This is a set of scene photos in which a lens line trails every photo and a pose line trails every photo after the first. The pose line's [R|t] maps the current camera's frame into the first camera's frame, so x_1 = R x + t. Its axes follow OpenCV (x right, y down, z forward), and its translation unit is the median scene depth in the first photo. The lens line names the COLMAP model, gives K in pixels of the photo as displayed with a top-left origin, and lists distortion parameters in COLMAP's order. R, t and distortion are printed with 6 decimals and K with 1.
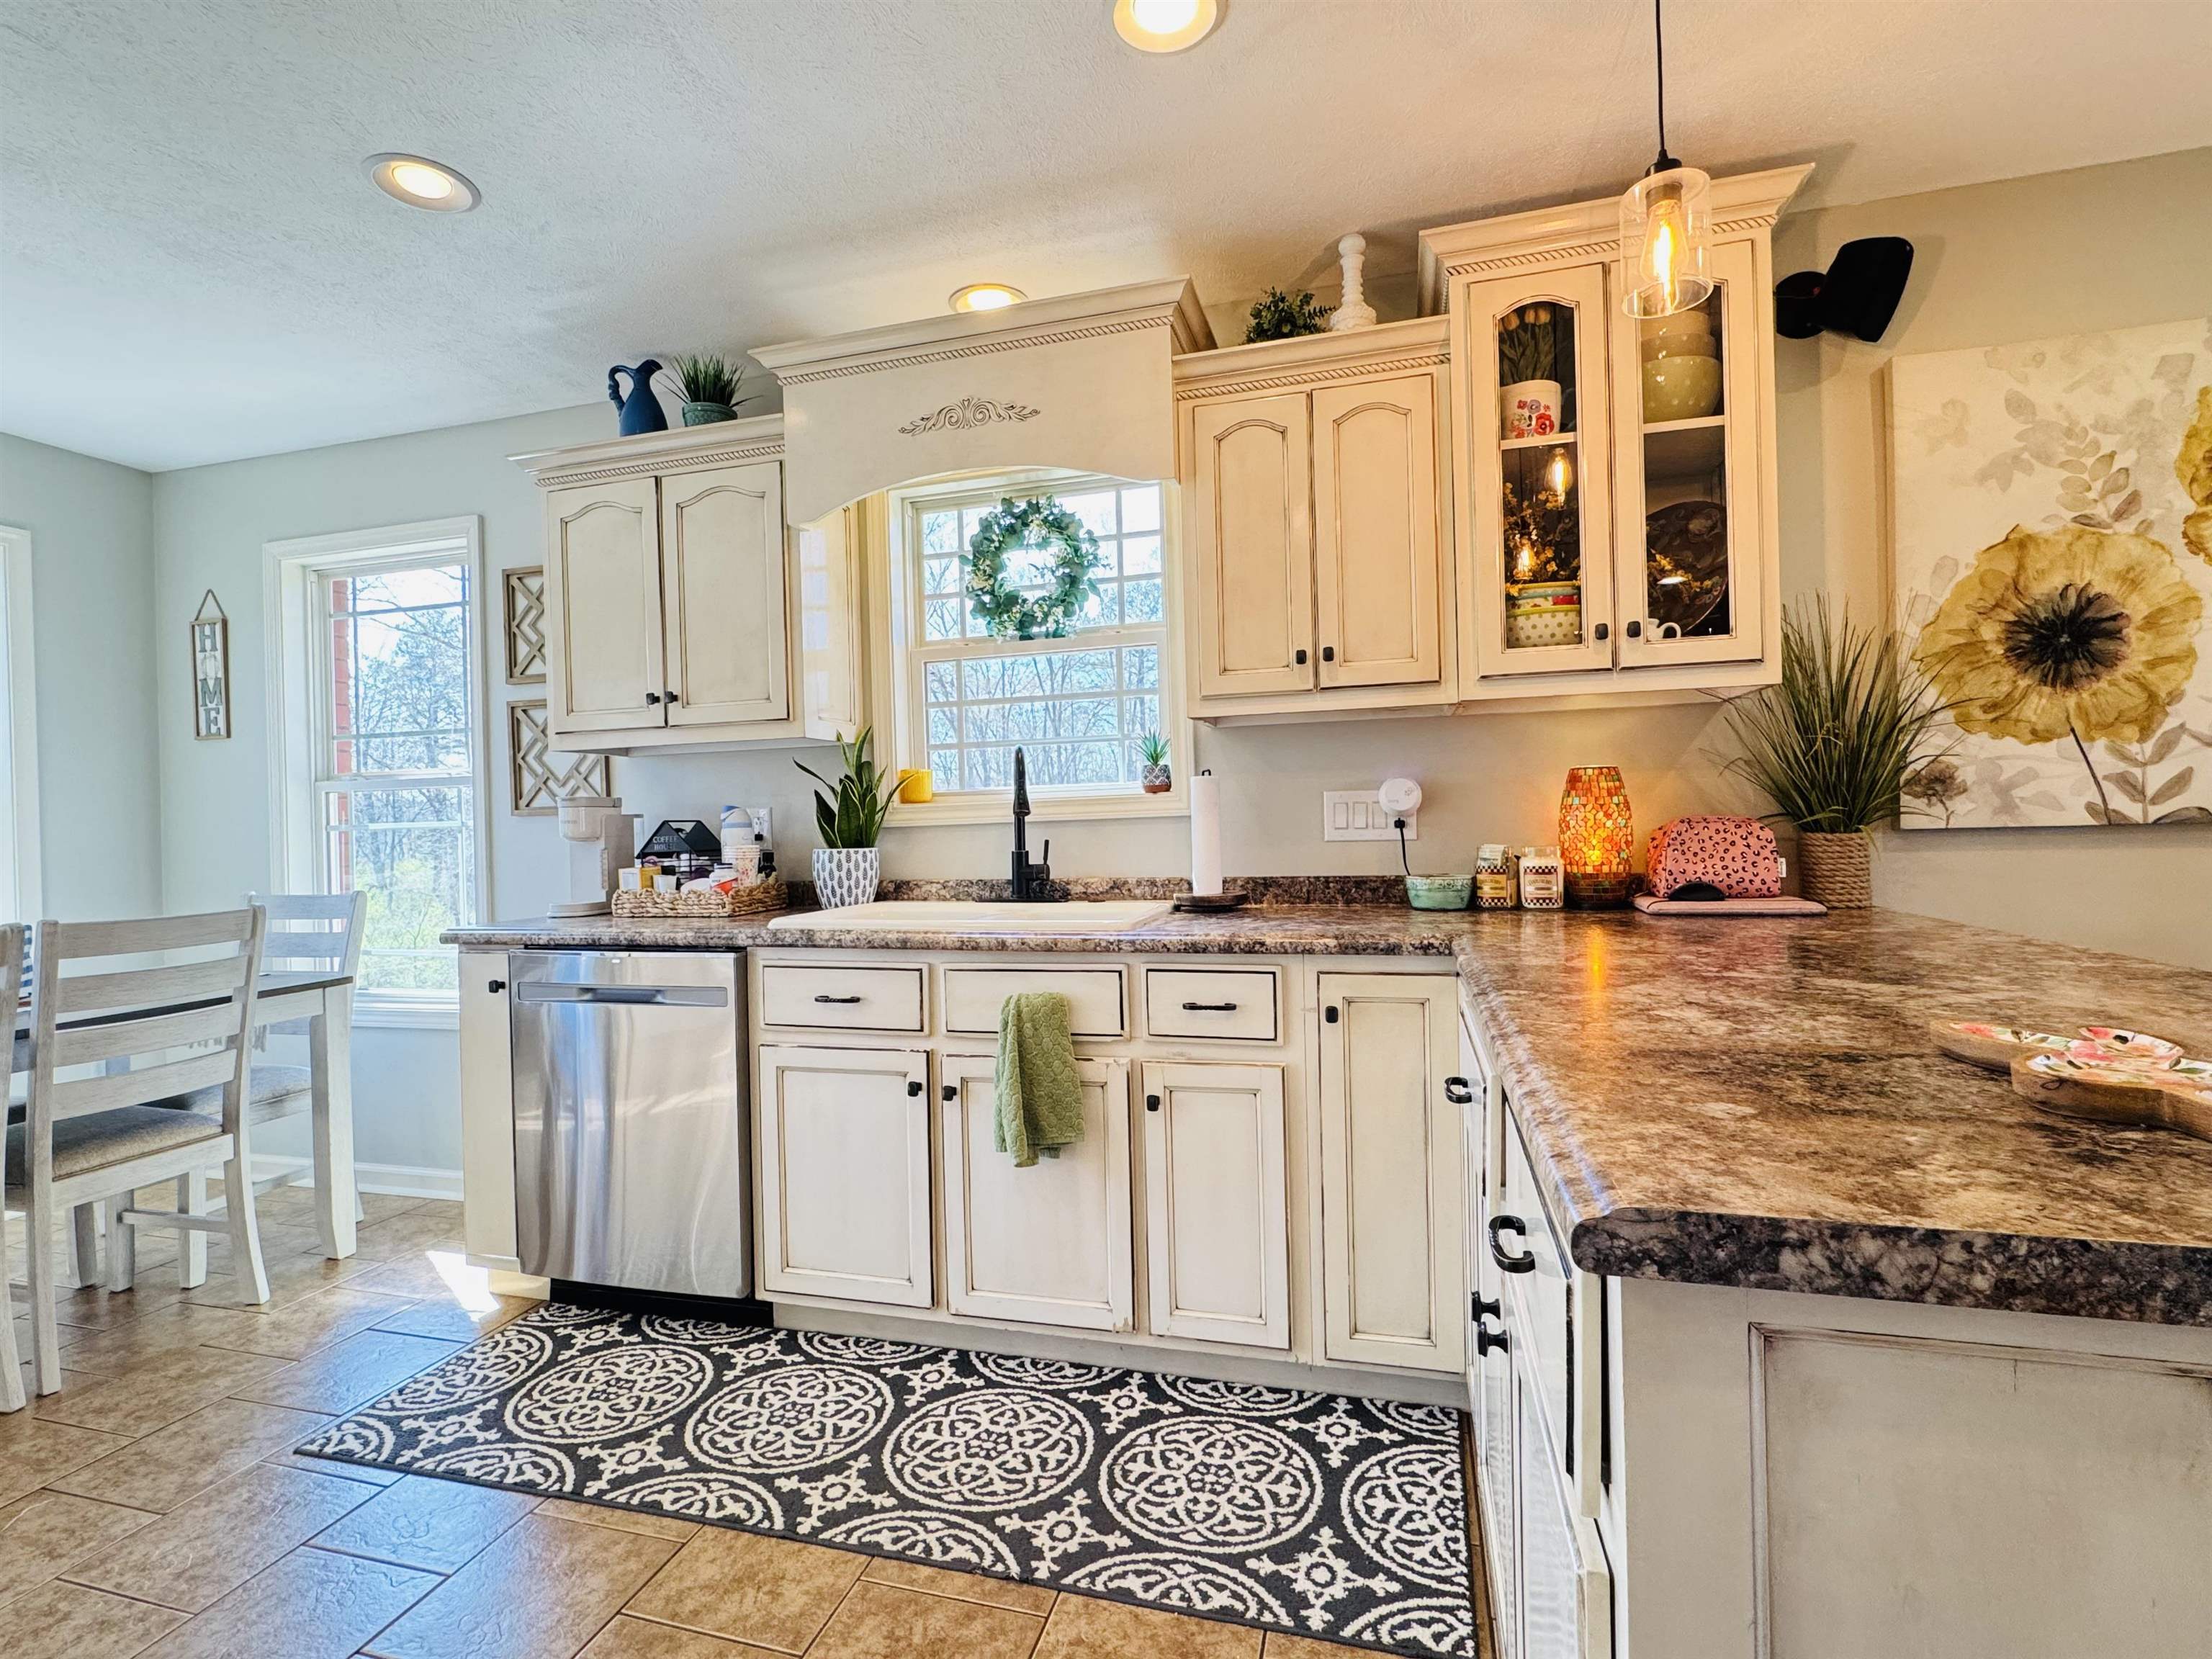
lens RADIAL K [[1053.8, 0, 1108.0], [0, 1053.8, 830.5], [0, 0, 1]] dist [-0.003256, 0.002453]
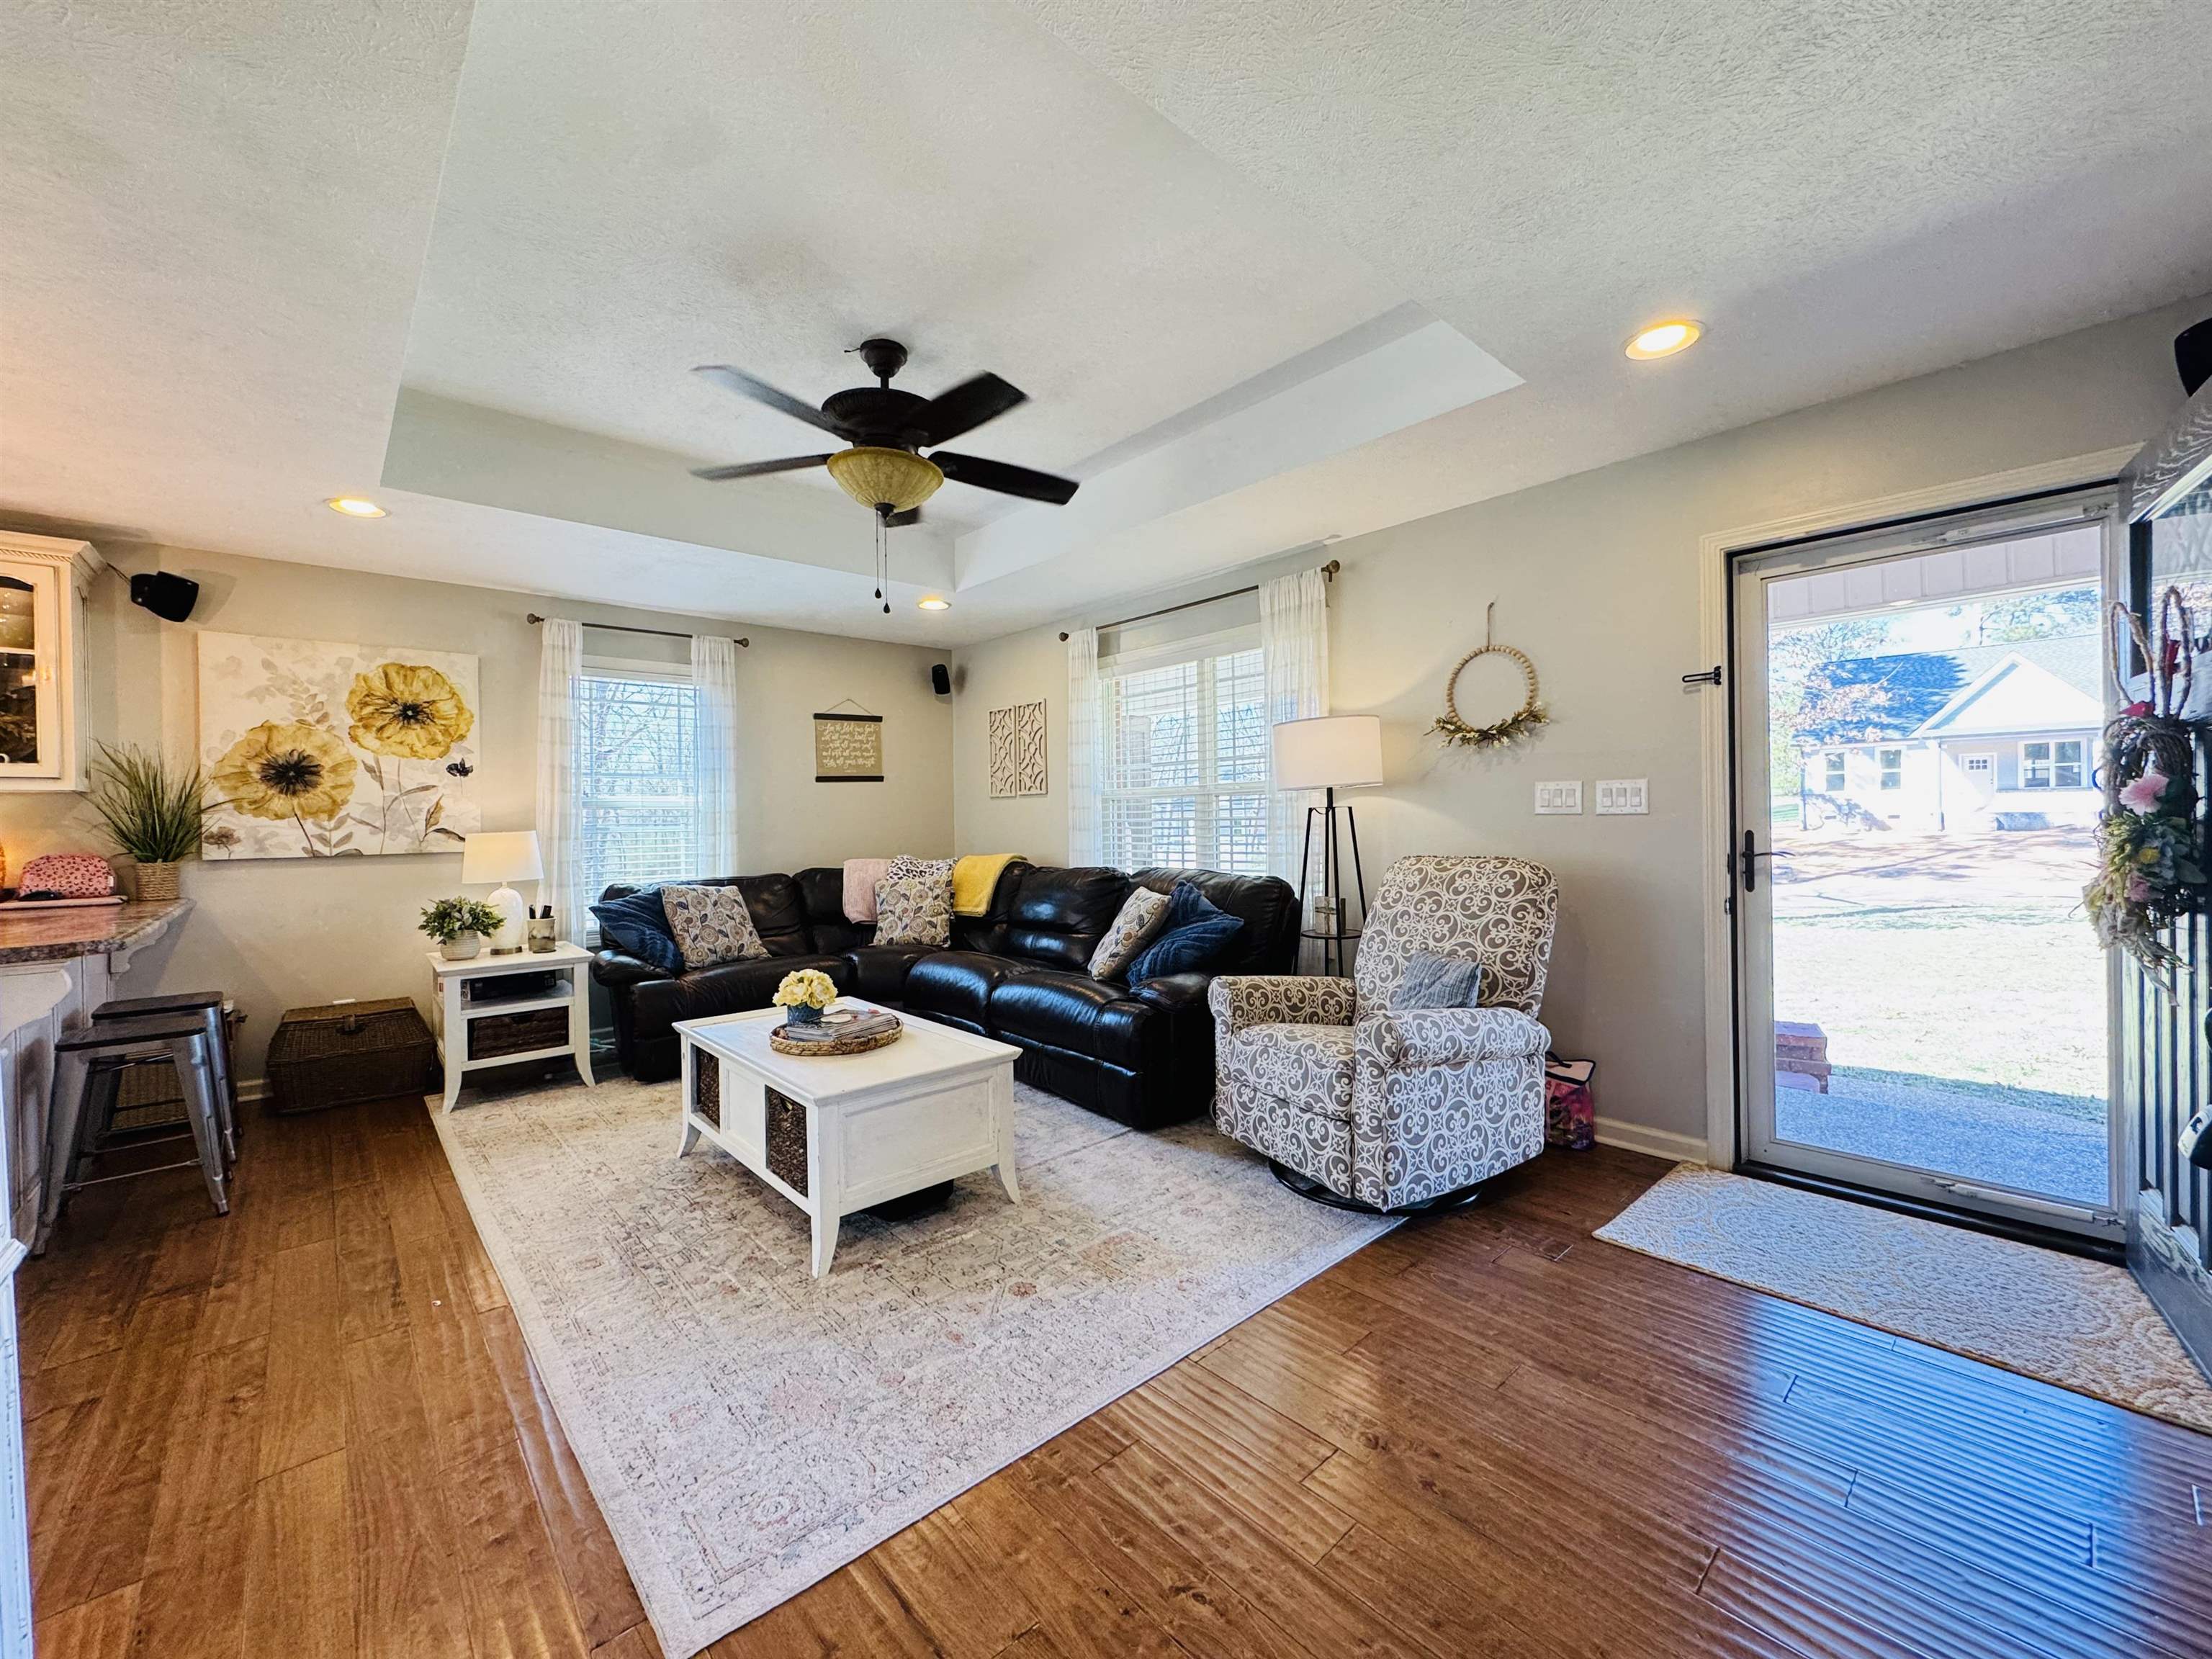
lens RADIAL K [[883.3, 0, 1107.2], [0, 883.3, 823.0], [0, 0, 1]] dist [-0.002657, 0.000346]
pose [[0.536301, 0.014305, 0.843906, 0.255096], [0.005668, 0.999773, -0.020549, -0.028486], [-0.844008, 0.015803, 0.536098, -1.427818]]
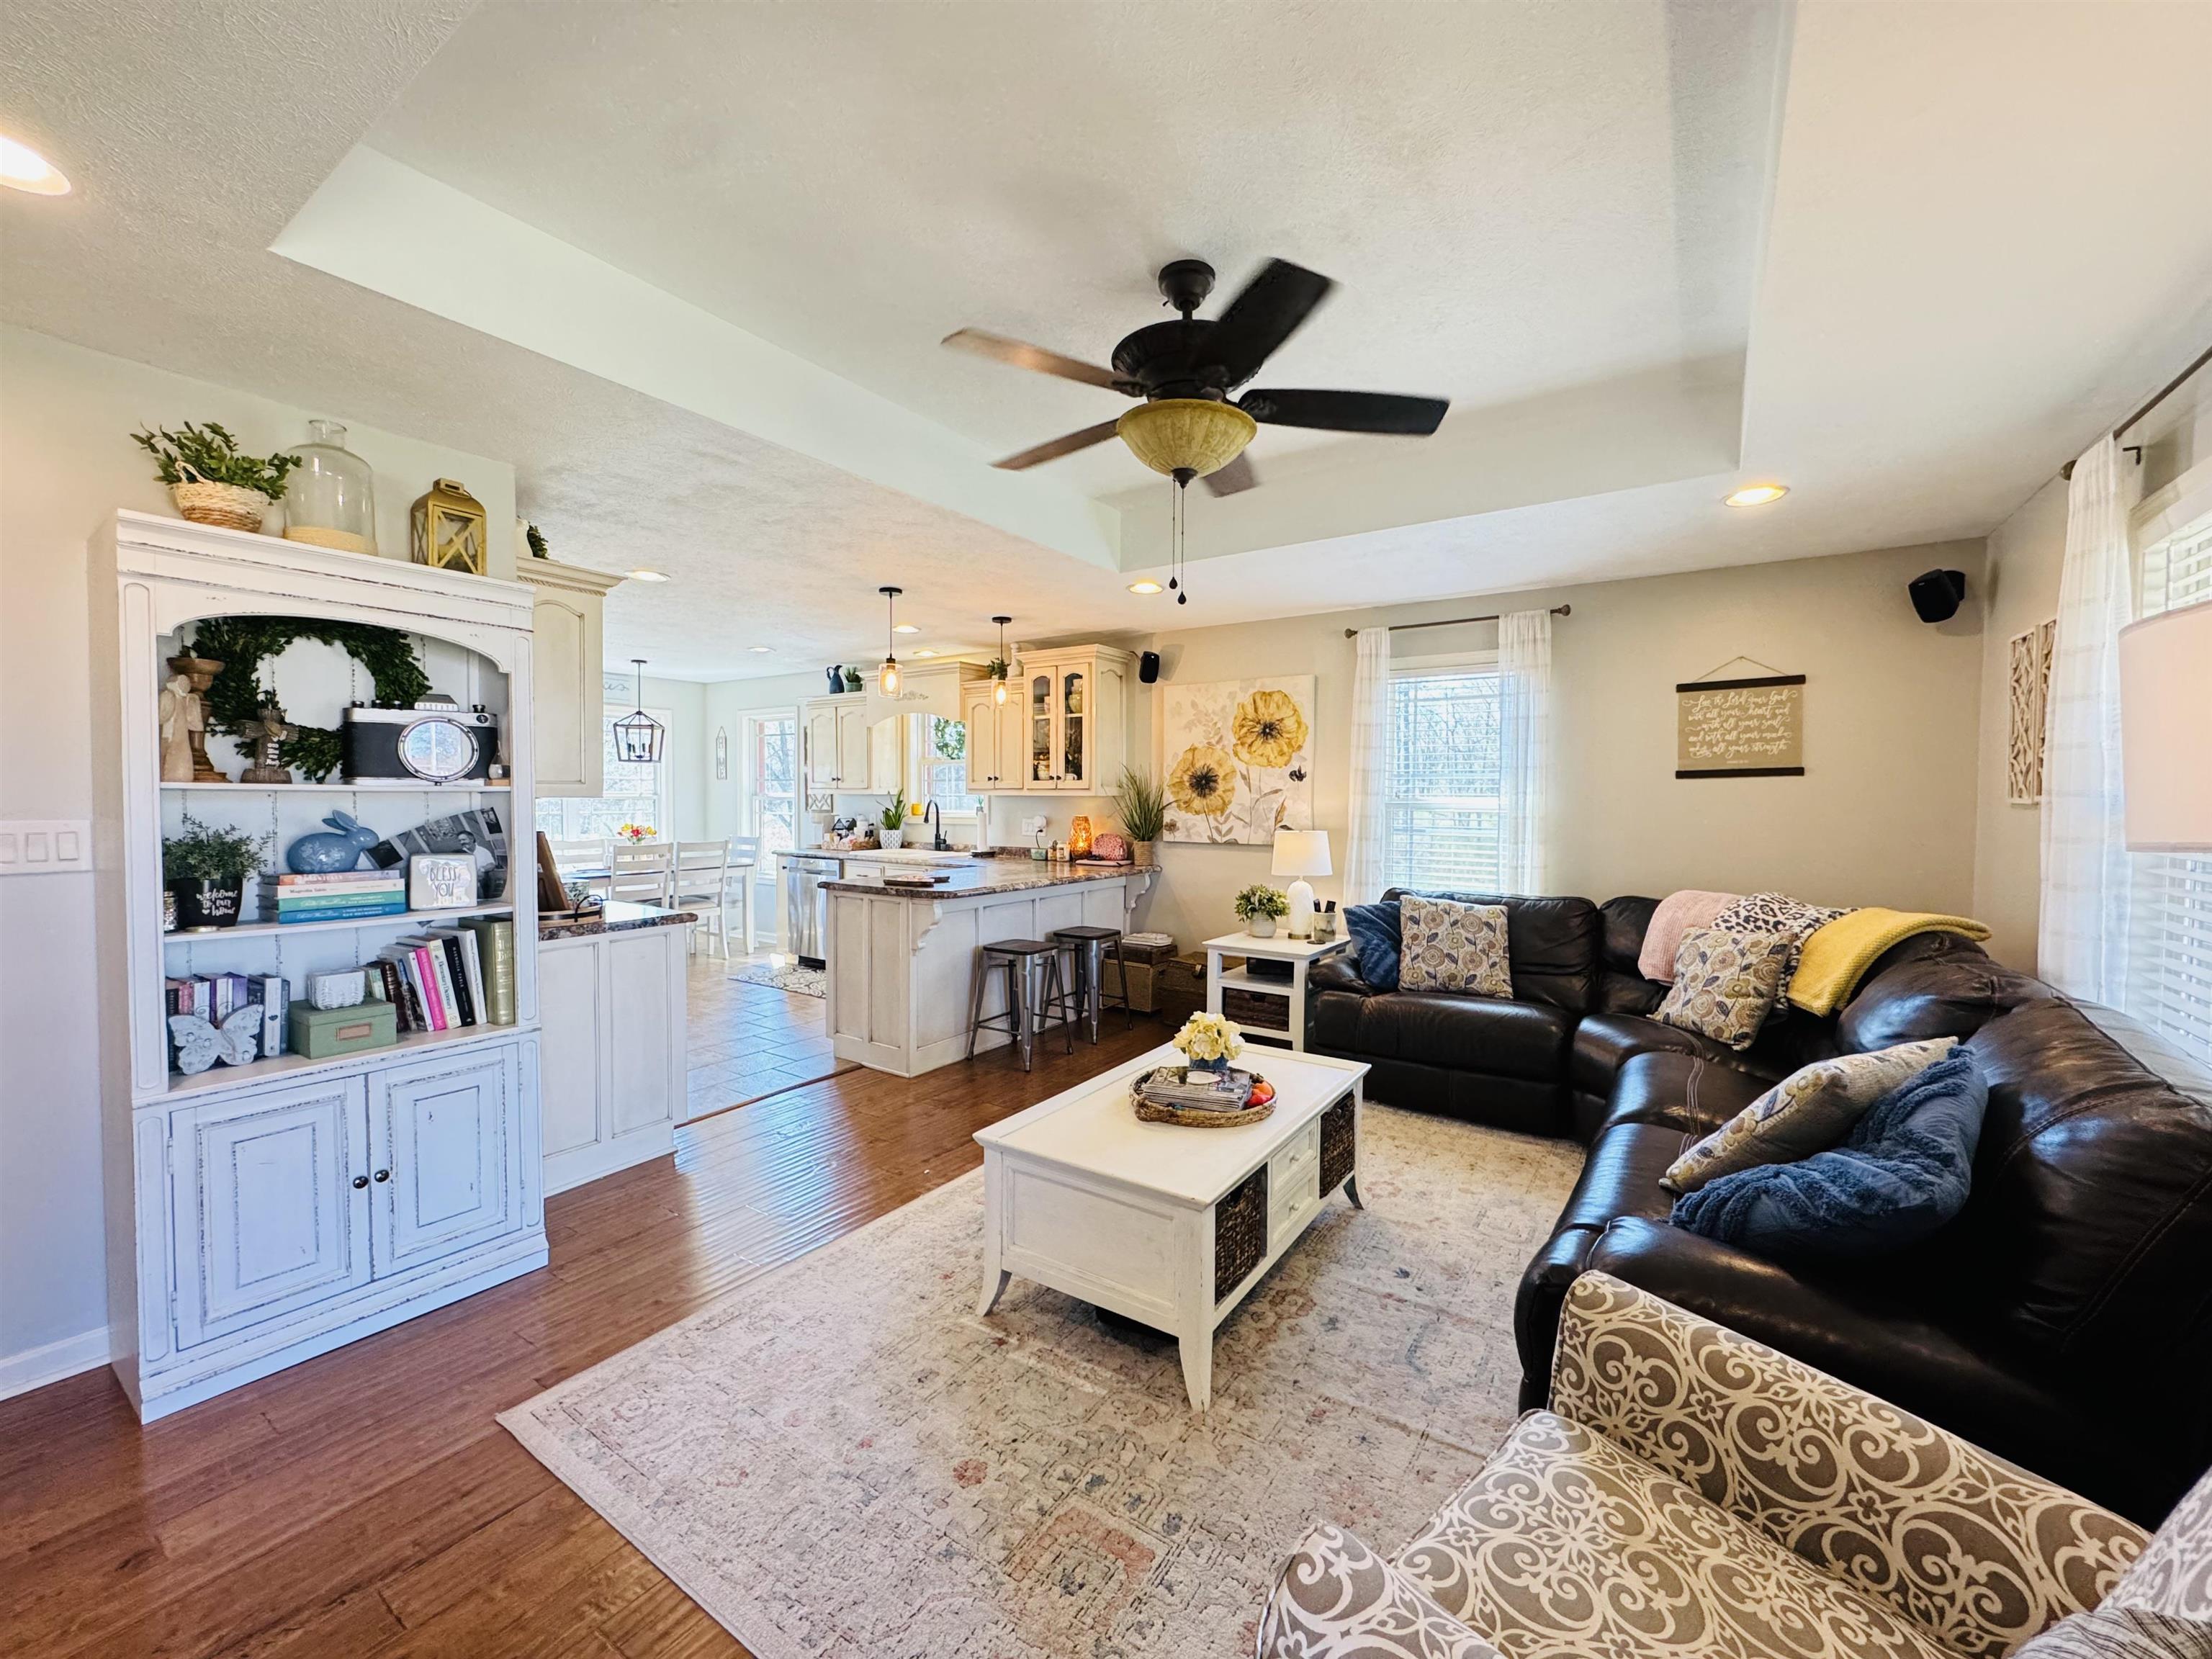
lens RADIAL K [[883.3, 0, 1107.2], [0, 883.3, 823.0], [0, 0, 1]] dist [-0.002657, 0.000346]
pose [[0.949029, 0.041367, -0.312462, 1.421477], [-0.032683, 0.998921, 0.032983, -0.134540], [0.313490, -0.021089, 0.949357, -1.502577]]
